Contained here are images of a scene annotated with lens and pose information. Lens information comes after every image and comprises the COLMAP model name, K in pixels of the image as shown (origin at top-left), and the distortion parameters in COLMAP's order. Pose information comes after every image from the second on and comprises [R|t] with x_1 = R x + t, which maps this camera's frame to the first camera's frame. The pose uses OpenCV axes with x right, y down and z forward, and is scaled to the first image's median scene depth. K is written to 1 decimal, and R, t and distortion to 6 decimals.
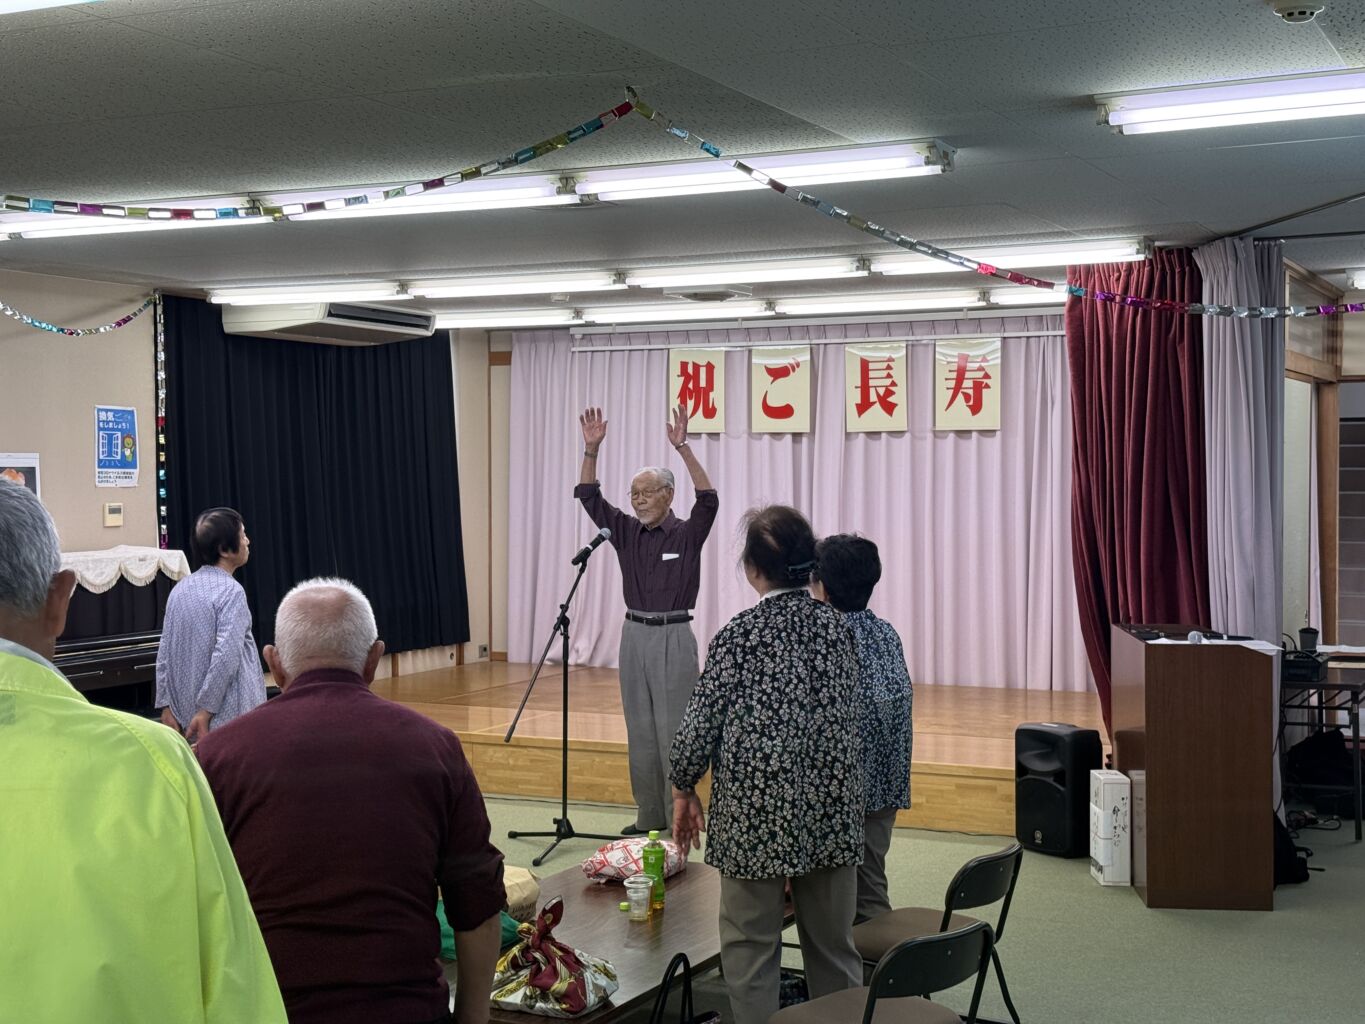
lens RADIAL K [[1924.3, 0, 686.1], [0, 1924.3, 490.1], [0, 0, 1]] dist [0.135144, 0.000000]
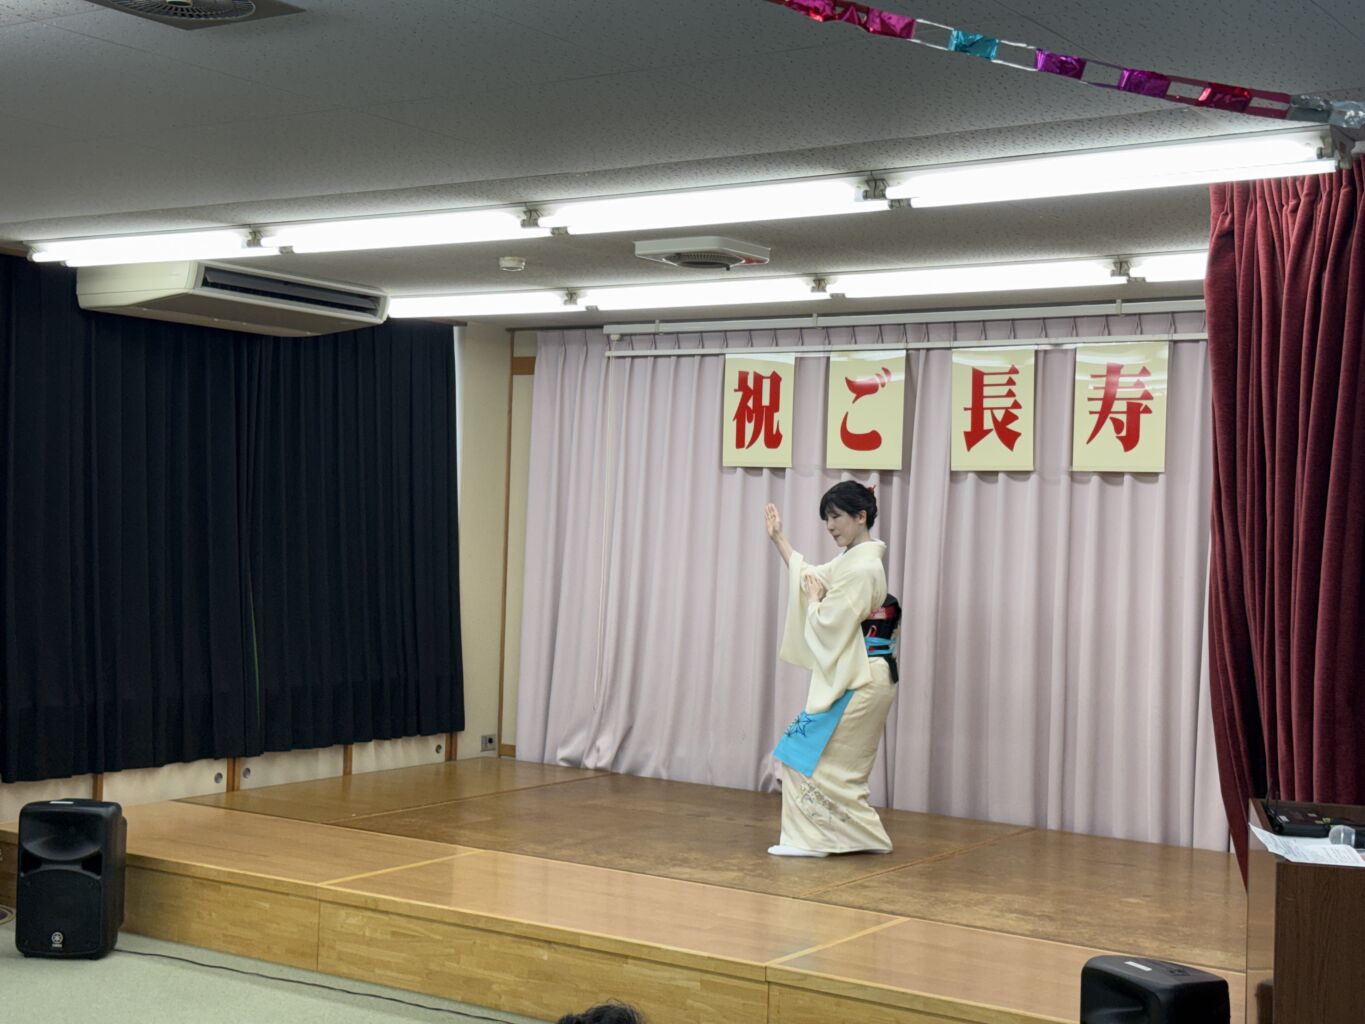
lens RADIAL K [[1924.3, 0, 685.7], [0, 1924.3, 513.4], [0, 0, 1]] dist [0.135144, 0.000000]
pose [[0.988761, 0.033532, -0.145699, 0.092005], [-0.035914, 0.999260, -0.013749, -0.000674], [0.145130, 0.018827, 0.989233, 0.273651]]
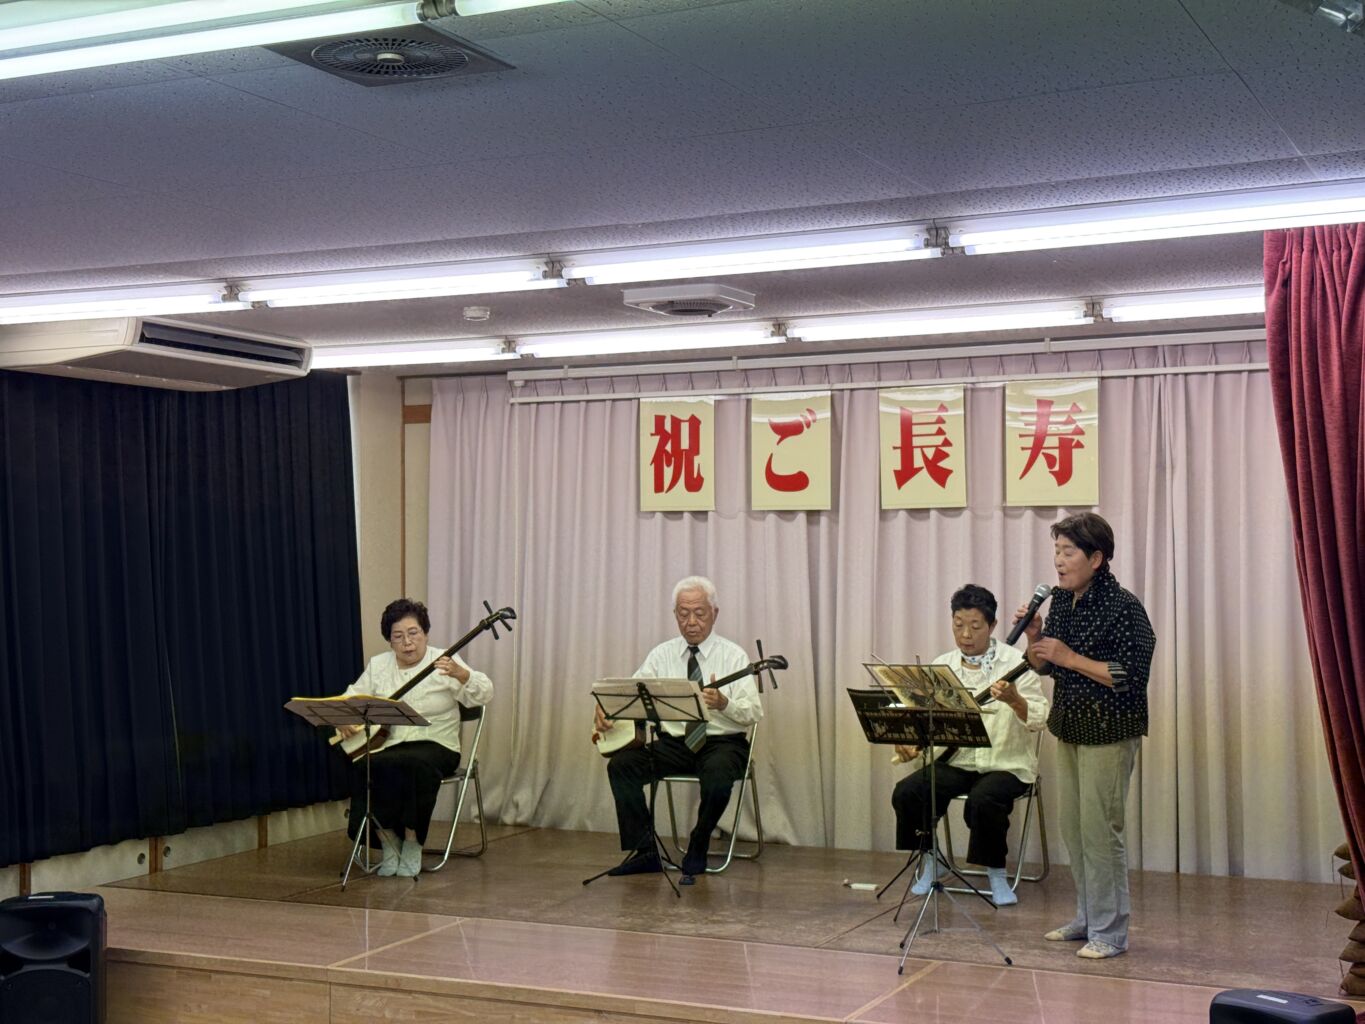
lens RADIAL K [[1924.3, 0, 682.8], [0, 1924.3, 510.3], [0, 0, 1]] dist [0.135144, 0.000000]
pose [[0.999991, -0.001565, 0.003872, 0.005143], [0.001699, 0.999390, -0.034894, -0.004467], [-0.003815, 0.034900, 0.999384, 0.273766]]
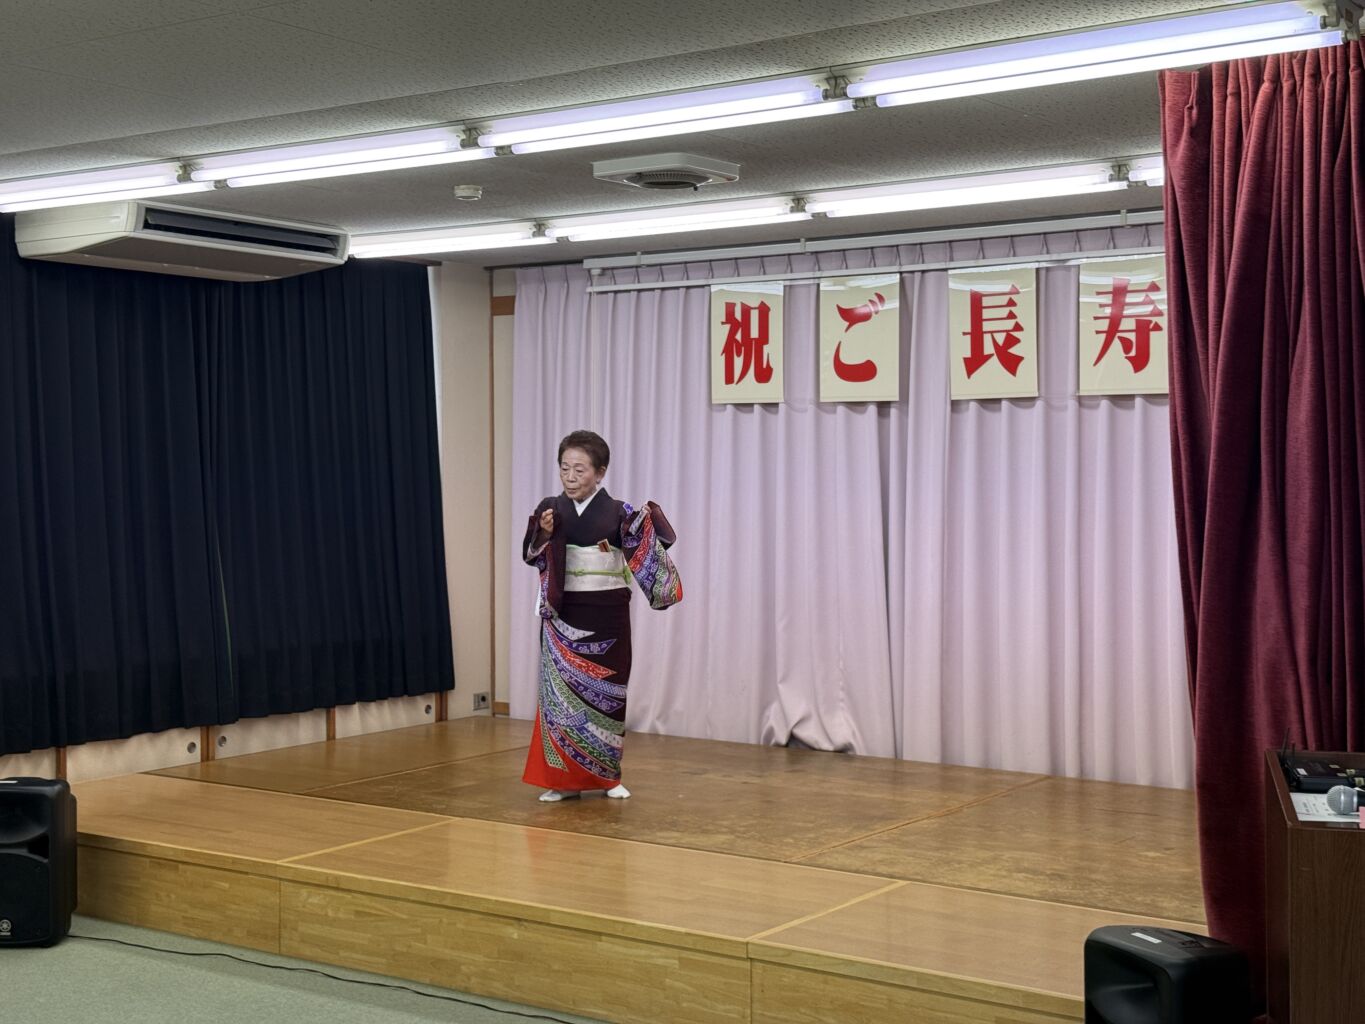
lens RADIAL K [[1924.3, 0, 673.8], [0, 1924.3, 494.6], [0, 0, 1]] dist [0.135144, 0.000000]
pose [[0.985794, 0.003884, -0.167911, 0.102609], [-0.002939, 0.999978, 0.005872, -0.000431], [0.167931, -0.005295, 0.985785, 0.314978]]
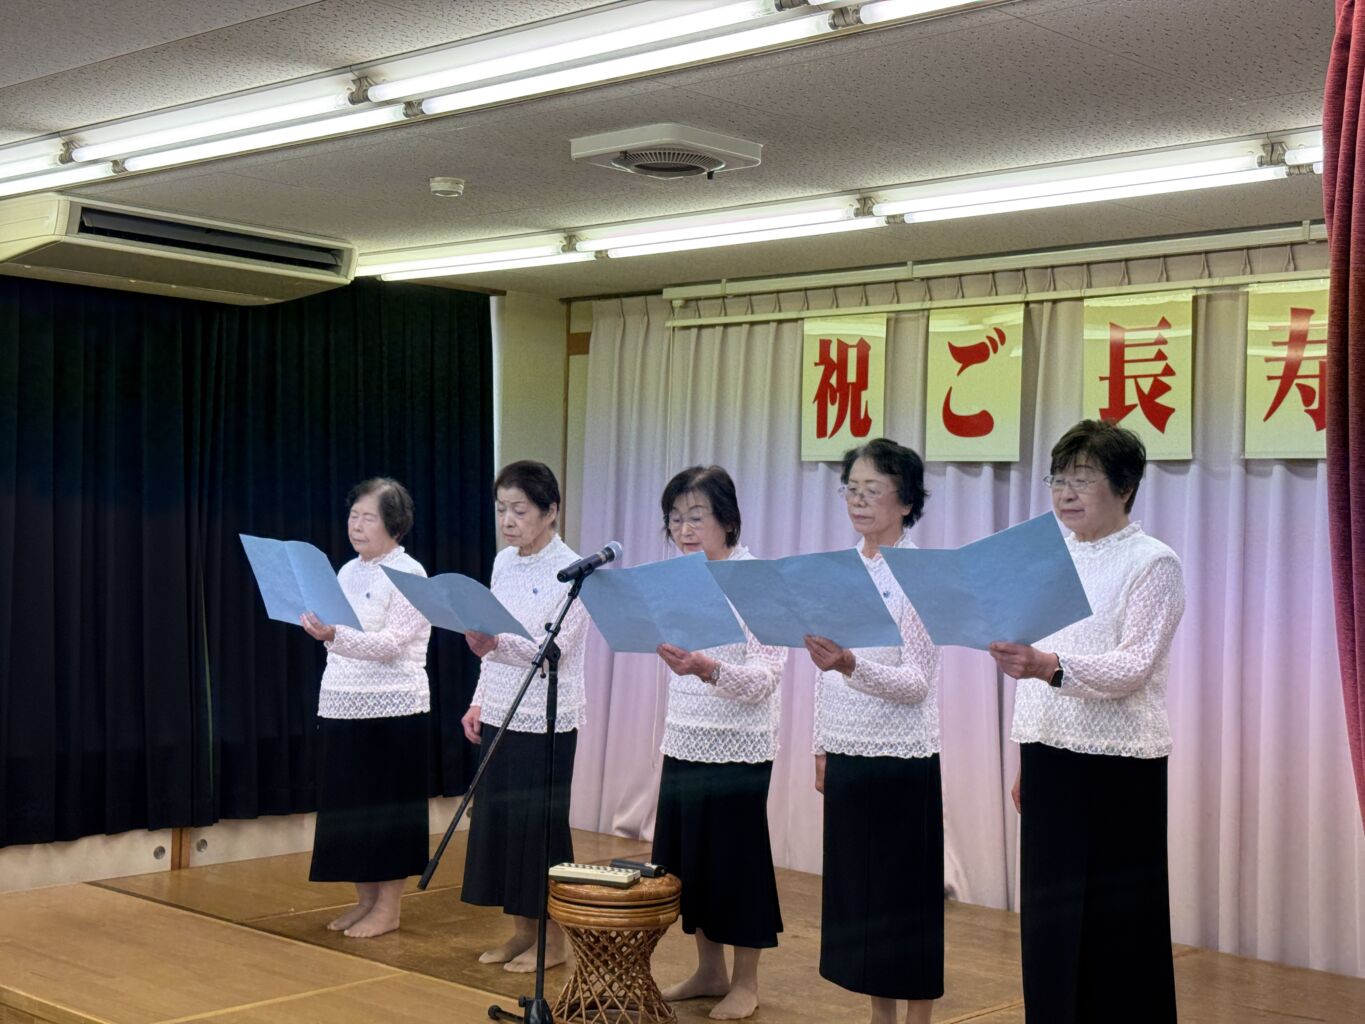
lens RADIAL K [[1924.3, 0, 679.6], [0, 1924.3, 506.8], [0, 0, 1]] dist [0.135144, 0.000000]
pose [[0.954890, 0.024432, -0.295954, 0.137947], [-0.032163, 0.999256, -0.021280, -0.002234], [0.295214, 0.029838, 0.954965, 0.452515]]
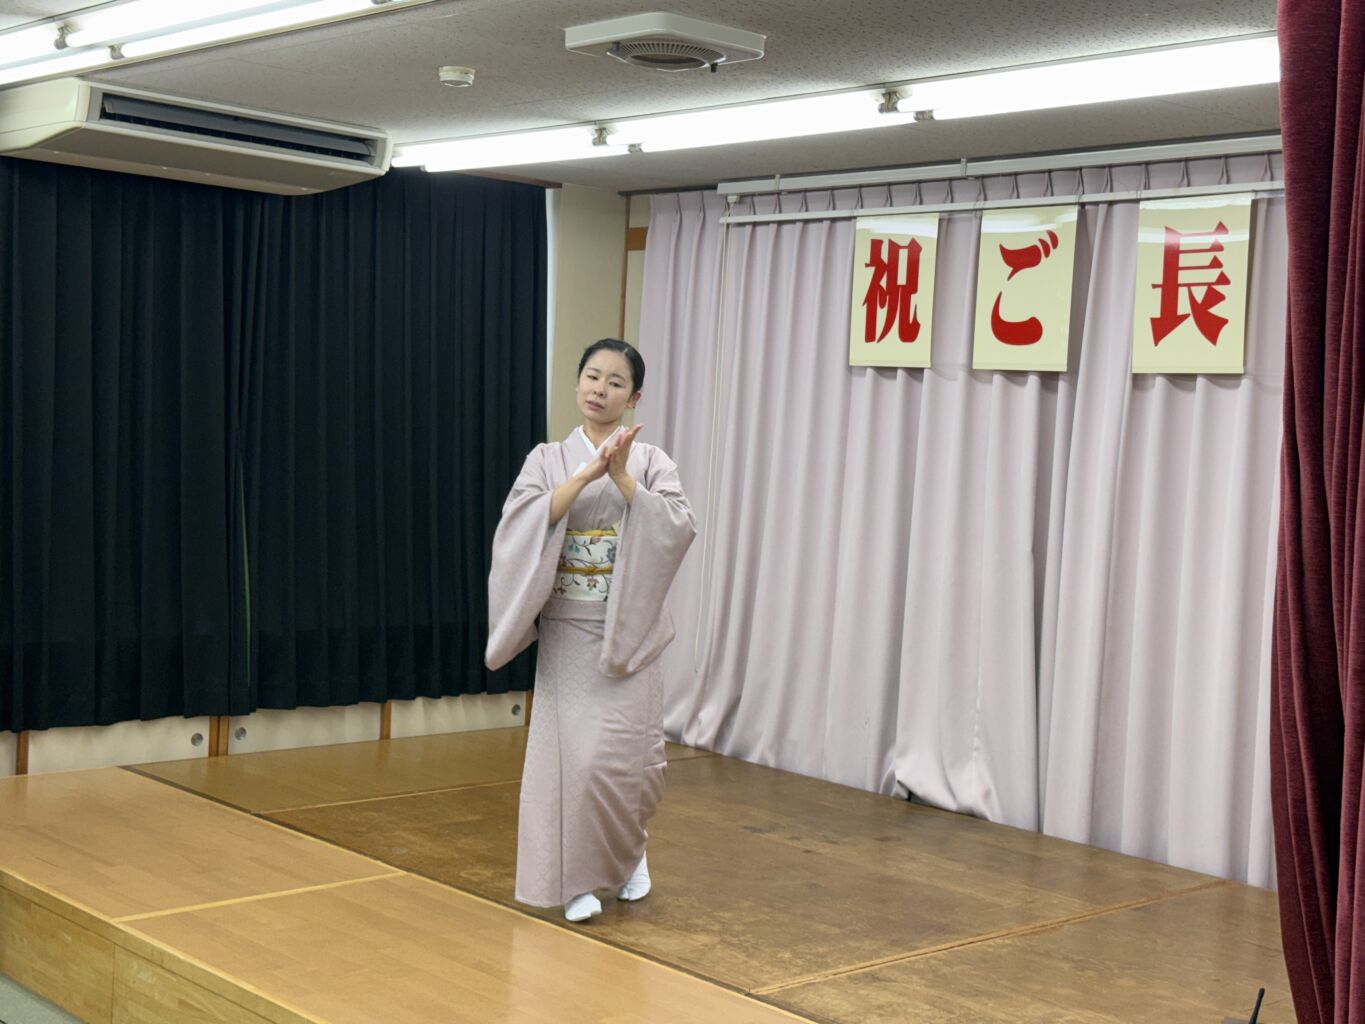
lens RADIAL K [[1924.3, 0, 669.8], [0, 1924.3, 516.8], [0, 0, 1]] dist [0.135144, 0.000000]
pose [[0.926581, 0.069247, -0.369666, 0.165569], [-0.056732, 0.997391, 0.044636, -0.008047], [0.371792, -0.020387, 0.928092, 0.475310]]
